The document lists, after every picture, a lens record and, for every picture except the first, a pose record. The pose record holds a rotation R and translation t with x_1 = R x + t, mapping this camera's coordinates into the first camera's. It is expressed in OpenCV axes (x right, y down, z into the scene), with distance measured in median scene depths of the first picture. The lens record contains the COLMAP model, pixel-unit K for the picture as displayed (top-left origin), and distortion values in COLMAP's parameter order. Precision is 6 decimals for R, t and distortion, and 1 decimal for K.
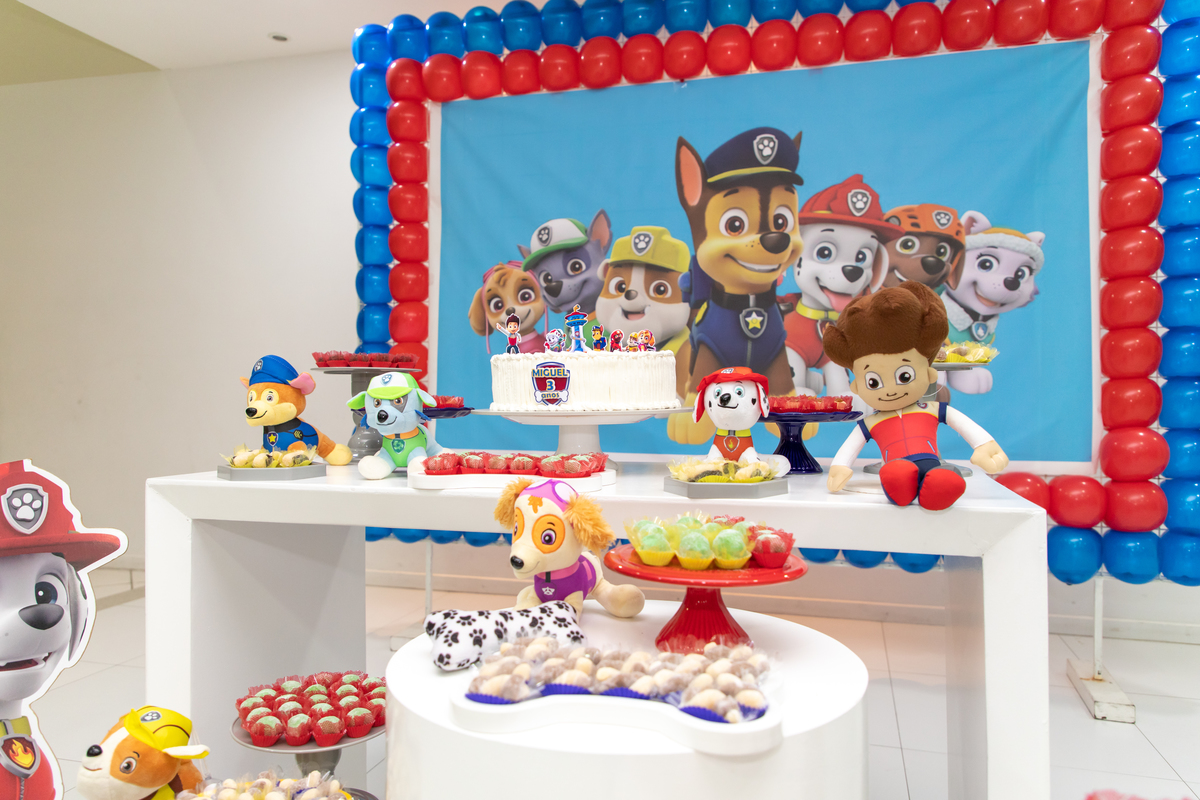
lens RADIAL K [[853.1, 0, 600.0], [0, 853.1, 400.0], [0, 0, 1]] dist [0.027873, -0.001667]
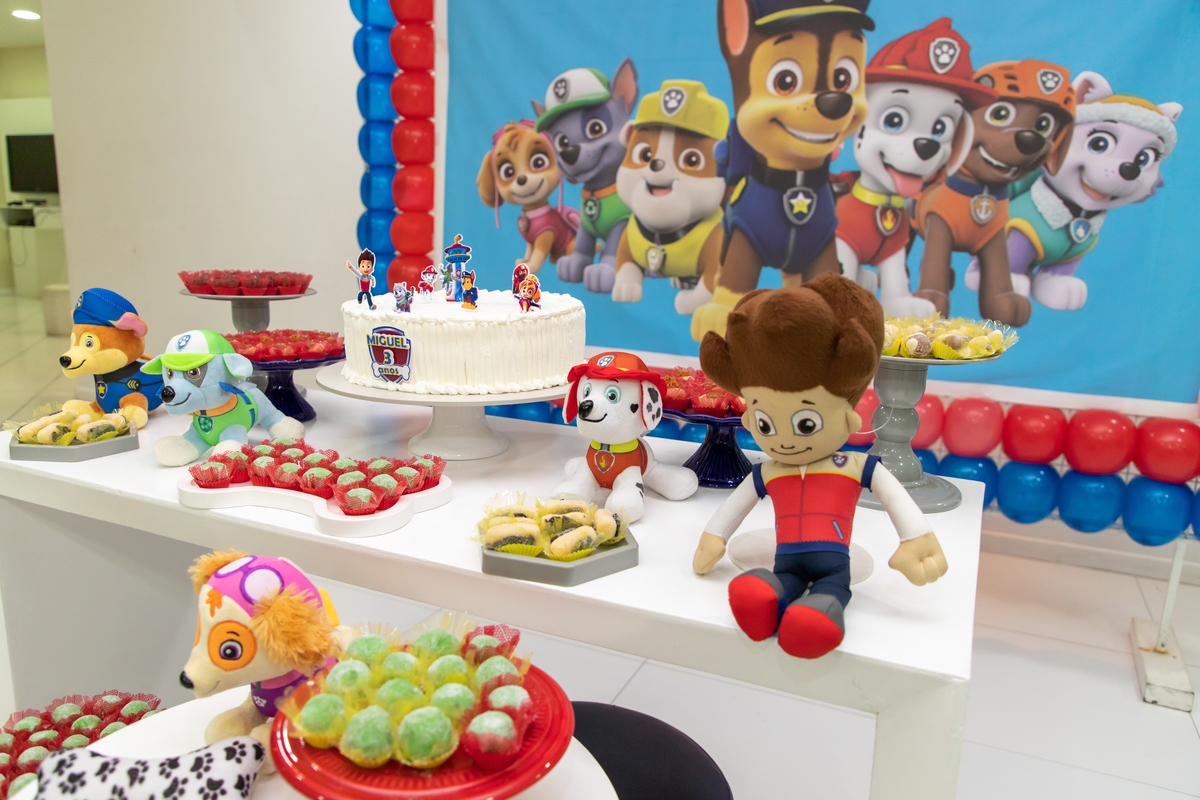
lens RADIAL K [[859.3, 0, 600.0], [0, 859.3, 400.0], [0, 0, 1]] dist [-0.026519, 0.007948]
pose [[0.989571, 0.058209, -0.131762, 0.112668], [-0.031178, 0.979585, 0.198597, -0.067151], [0.140632, -0.192417, 0.971184, 0.137153]]
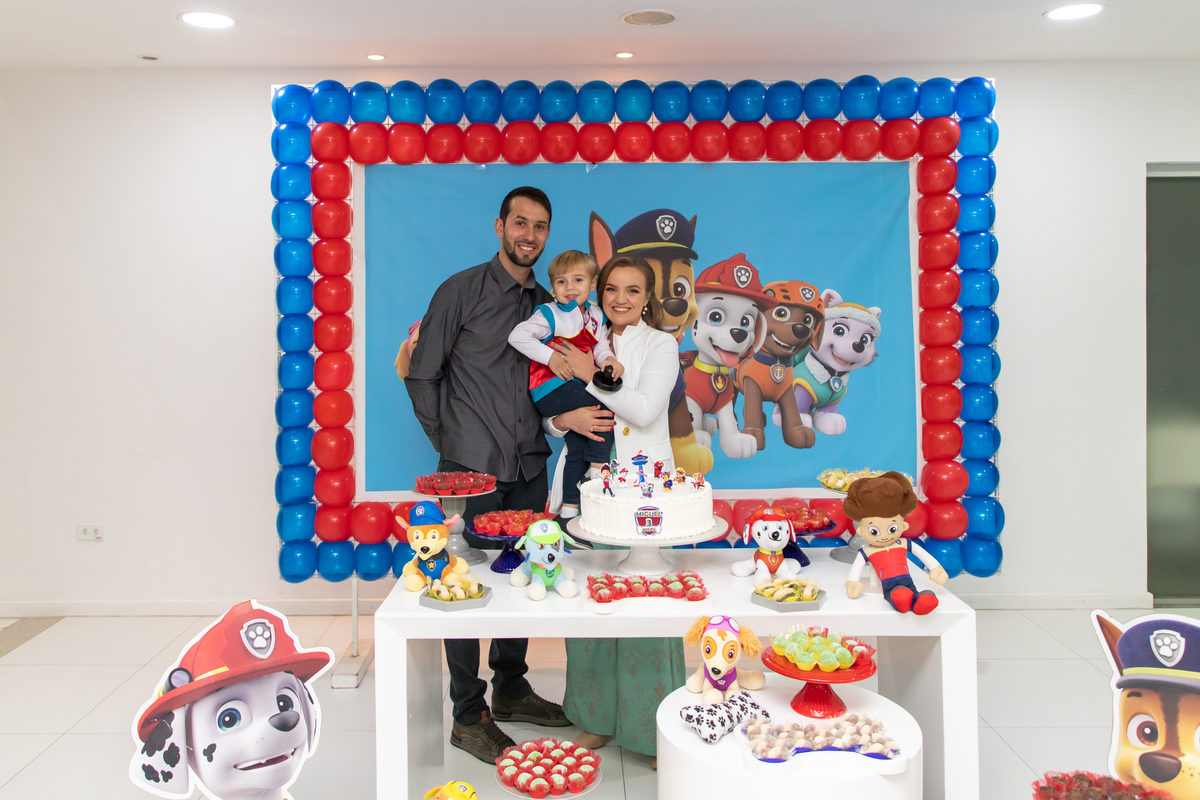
lens RADIAL K [[1001.8, 0, 572.1], [0, 1001.8, 309.6], [0, 0, 1]] dist [0.006973, 0.004933]
pose [[0.962573, -0.010224, 0.270831, -0.314676], [0.011033, 0.999938, -0.001465, -0.185371], [-0.270799, 0.004399, 0.962626, -0.298513]]
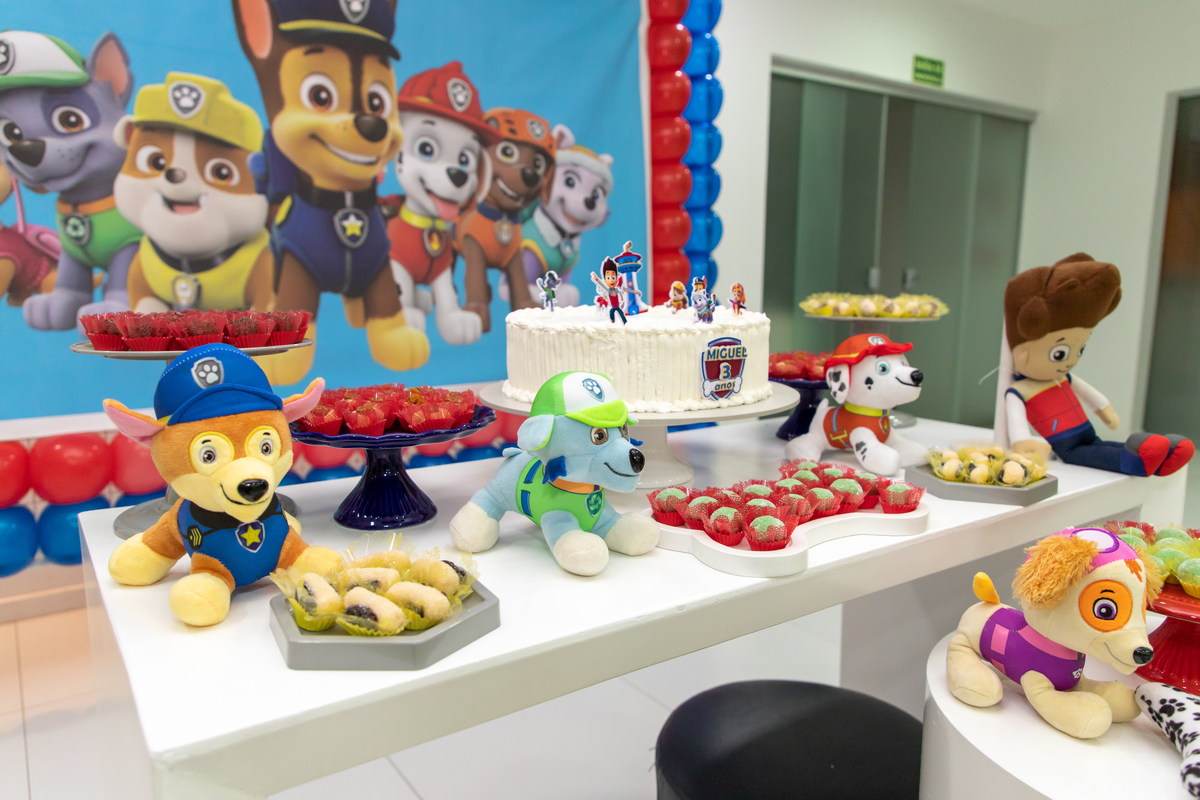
lens RADIAL K [[847.6, 0, 597.6], [0, 847.6, 397.4], [0, 0, 1]] dist [0.029307, 0.000087]
pose [[0.627271, -0.112574, 0.770622, -0.319796], [0.004715, 0.990029, 0.140787, -0.045668], [-0.778787, -0.084678, 0.621547, 0.319481]]
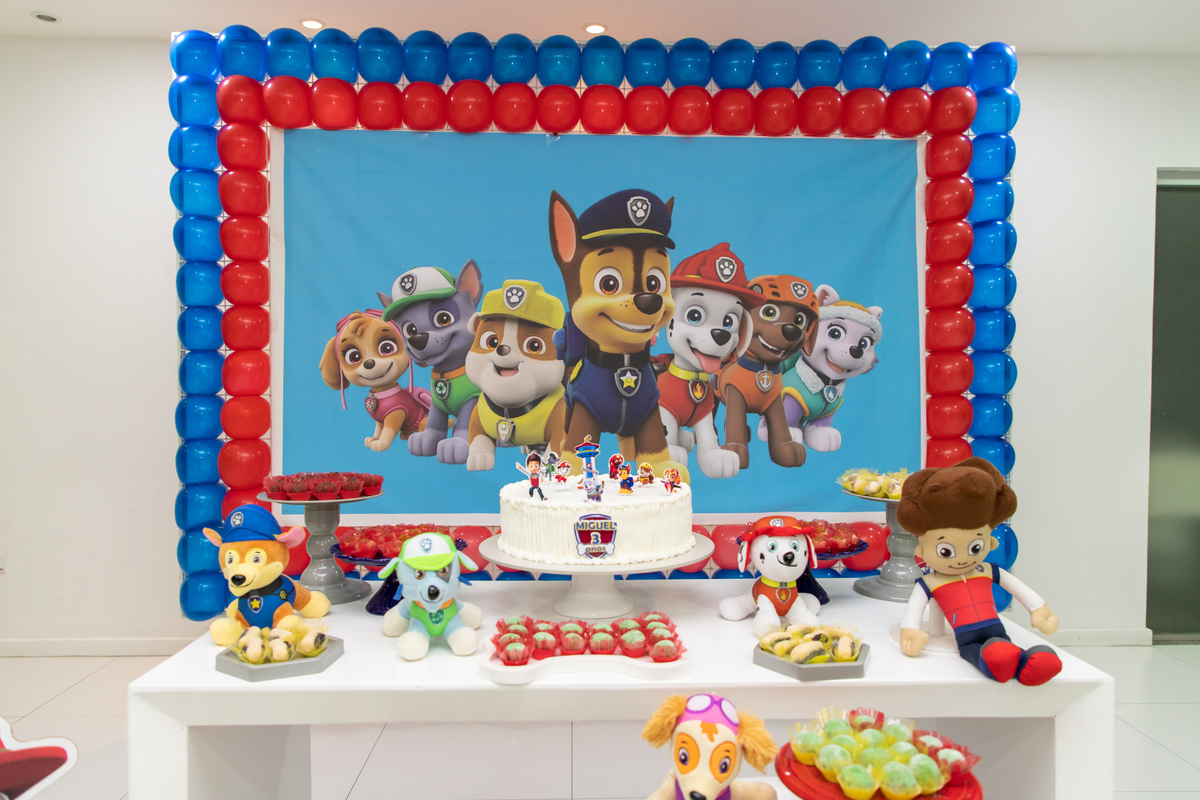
lens RADIAL K [[853.2, 0, 600.0], [0, 853.2, 400.0], [0, 0, 1]] dist [0.008163, 0.003399]
pose [[0.951678, -0.008415, 0.306982, -0.168461], [0.001683, 0.999752, 0.022188, -0.094284], [-0.307093, -0.020599, 0.951457, 0.047243]]
